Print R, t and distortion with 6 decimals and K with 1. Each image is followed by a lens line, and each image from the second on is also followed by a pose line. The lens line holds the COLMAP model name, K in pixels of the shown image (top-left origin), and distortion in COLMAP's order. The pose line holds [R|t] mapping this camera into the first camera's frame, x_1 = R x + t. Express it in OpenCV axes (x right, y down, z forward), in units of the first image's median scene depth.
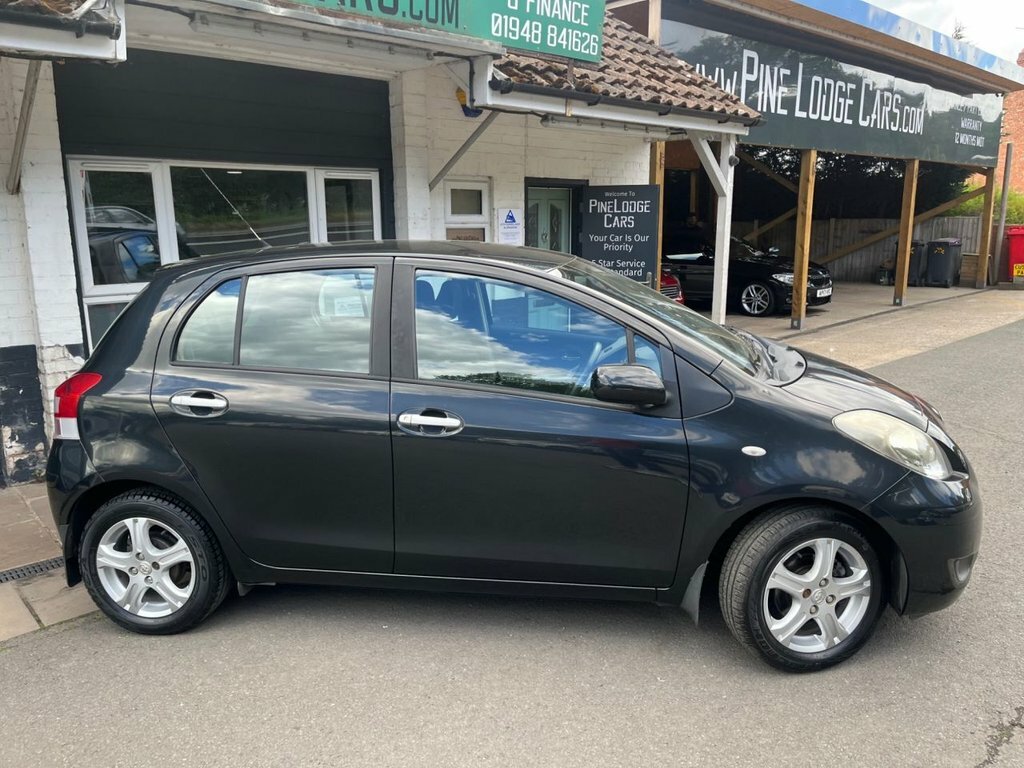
lens RADIAL K [[775.1, 0, 526.3], [0, 775.1, 373.9], [0, 0, 1]] dist [0.085641, -0.105114]
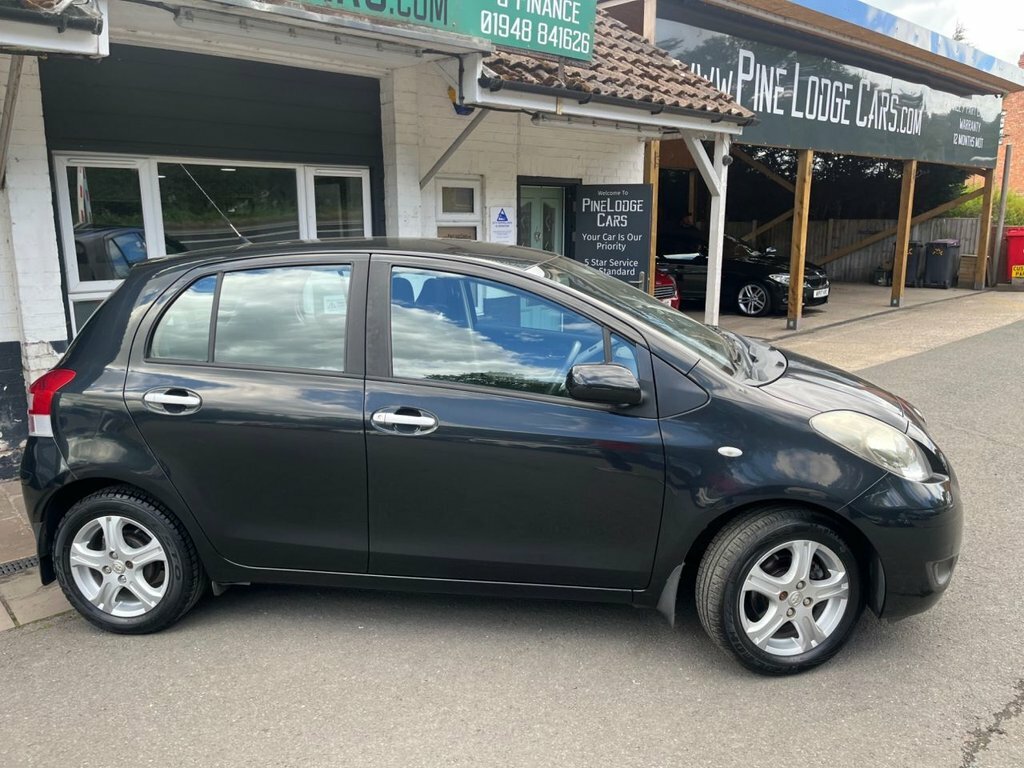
lens RADIAL K [[775.2, 0, 526.5], [0, 775.2, 371.9], [0, 0, 1]] dist [0.087192, -0.107631]
pose [[0.999987, 0.004961, -0.001105, 0.015215], [-0.004963, 0.999986, -0.001837, 0.000284], [0.001096, 0.001842, 0.999998, 0.004499]]
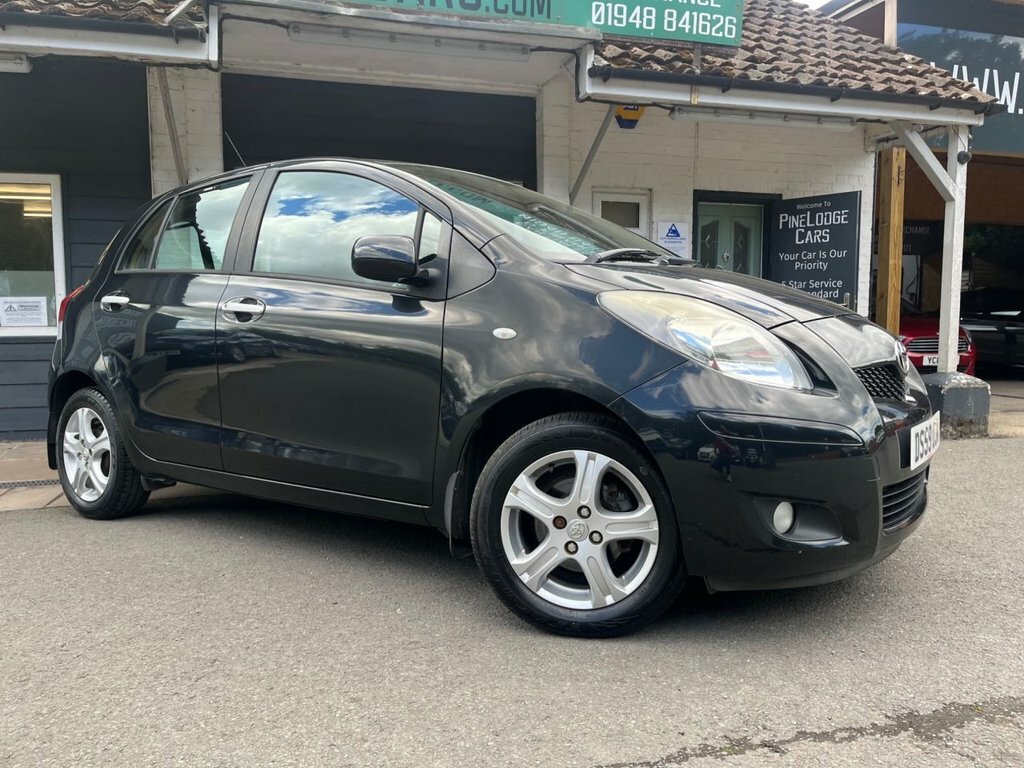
lens RADIAL K [[775.2, 0, 526.5], [0, 775.2, 371.9], [0, 0, 1]] dist [0.087192, -0.107631]
pose [[0.894132, 0.035170, -0.446420, 0.306258], [-0.091371, 0.990267, -0.104991, 0.100527], [0.438382, 0.134665, 0.888643, 0.135539]]
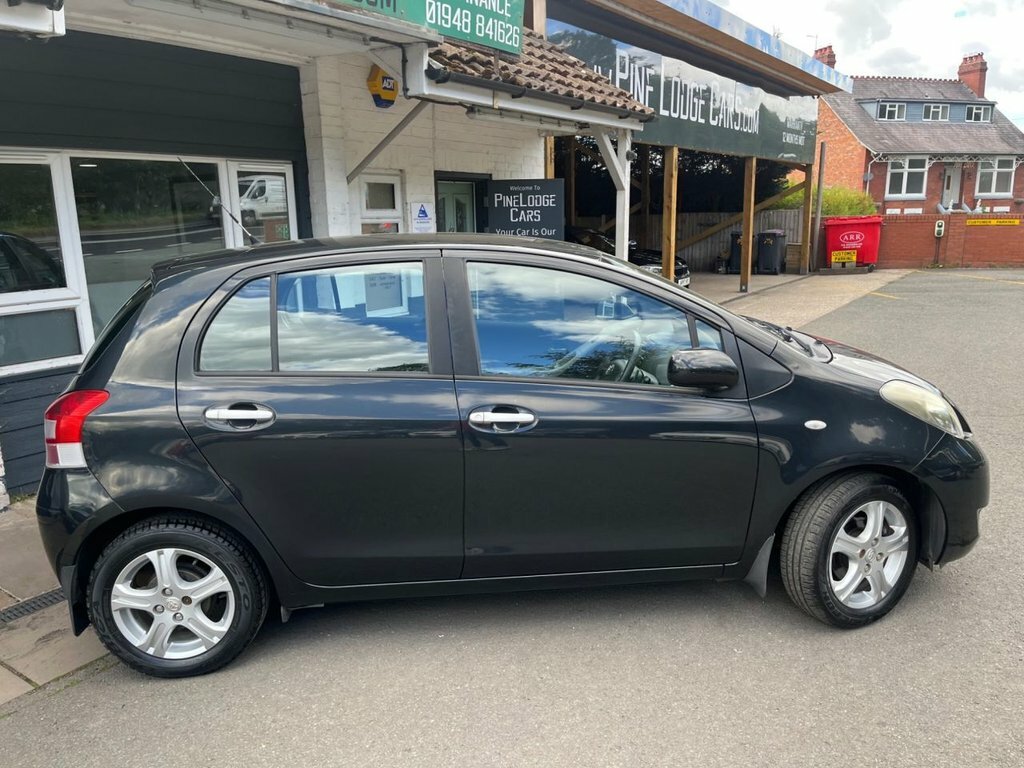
lens RADIAL K [[772.4, 0, 524.9], [0, 772.4, 382.1], [0, 0, 1]] dist [0.088490, -0.108655]
pose [[0.975571, -0.057868, 0.211926, -0.141984], [0.054944, 0.998296, 0.019661, -0.000534], [-0.212702, -0.007537, 0.977088, 0.024308]]
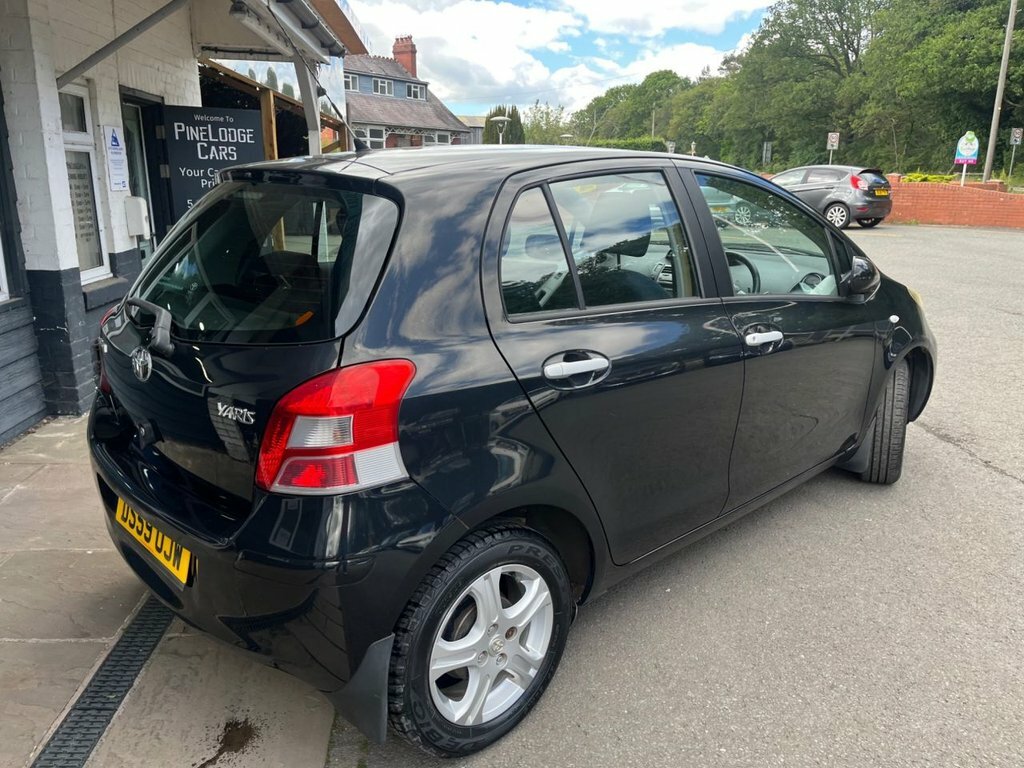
lens RADIAL K [[772.4, 0, 524.9], [0, 772.4, 382.1], [0, 0, 1]] dist [0.088490, -0.108655]
pose [[0.615911, -0.191233, 0.764253, -0.484460], [0.143579, 0.981092, 0.129781, -0.023085], [-0.774622, 0.029797, 0.631723, 0.302365]]
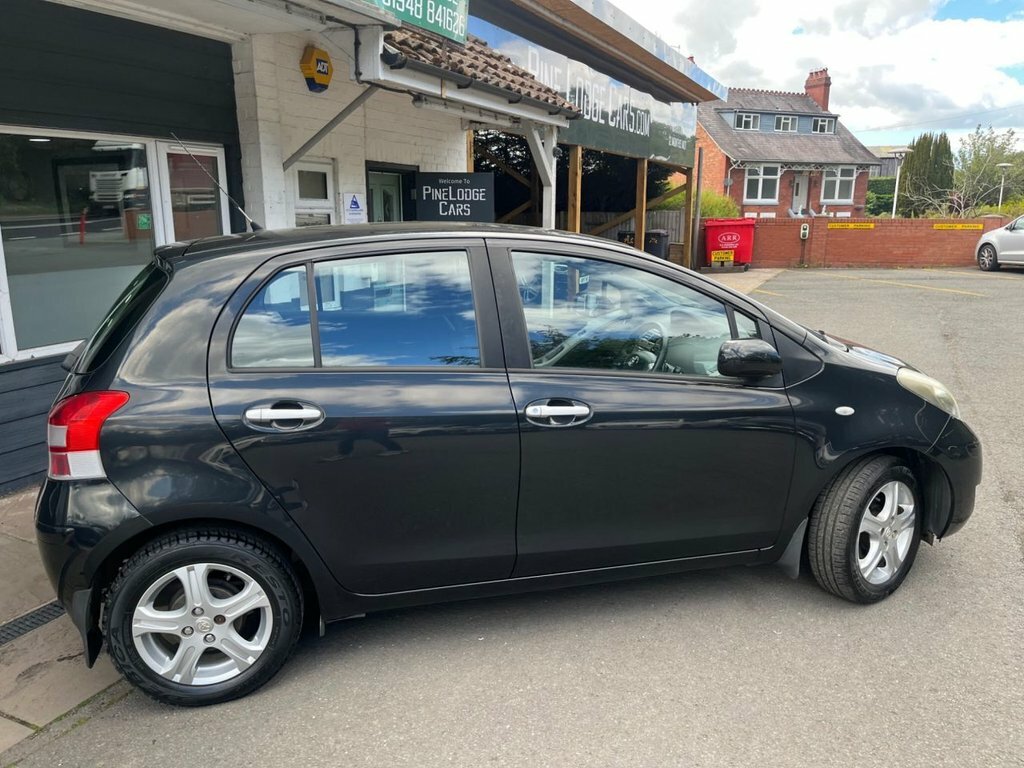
lens RADIAL K [[772.4, 0, 524.9], [0, 772.4, 382.1], [0, 0, 1]] dist [0.088490, -0.108655]
pose [[0.925187, -0.075504, 0.371924, -0.242928], [0.068246, 0.997134, 0.032661, -0.003842], [-0.373324, -0.004836, 0.927688, 0.066545]]
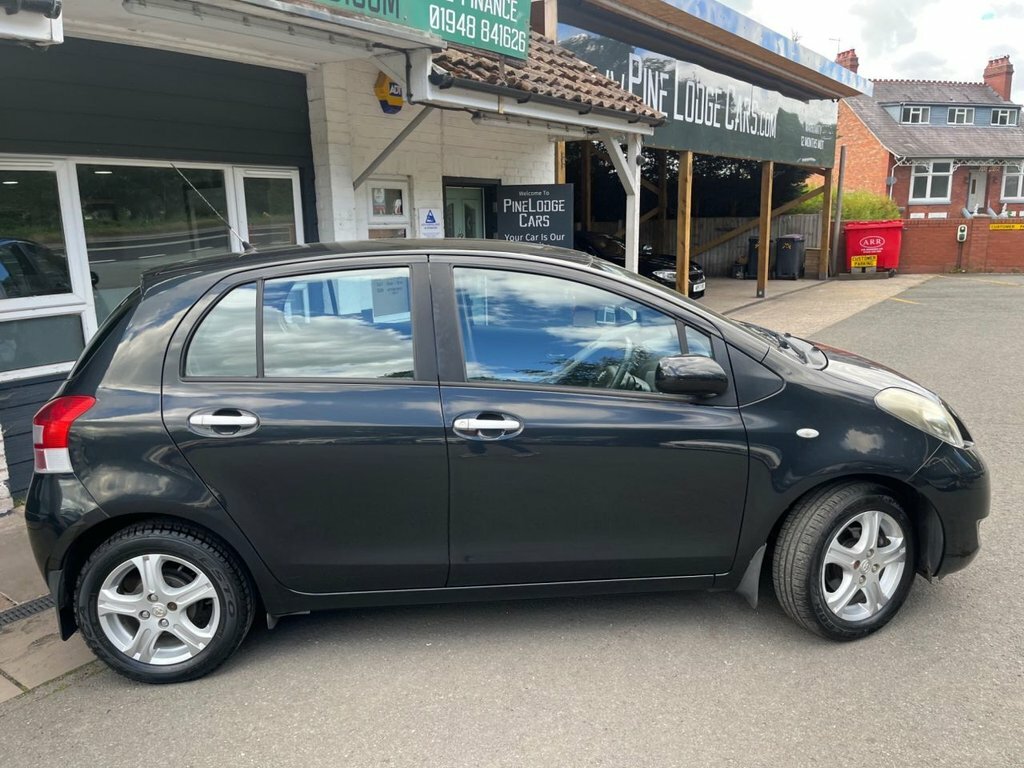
lens RADIAL K [[773.1, 0, 526.7], [0, 773.1, 383.9], [0, 0, 1]] dist [0.089051, -0.110764]
pose [[0.980603, -0.054124, 0.188382, -0.120942], [0.052478, 0.998528, 0.013721, -0.000086], [-0.188848, -0.003569, 0.982000, 0.024460]]
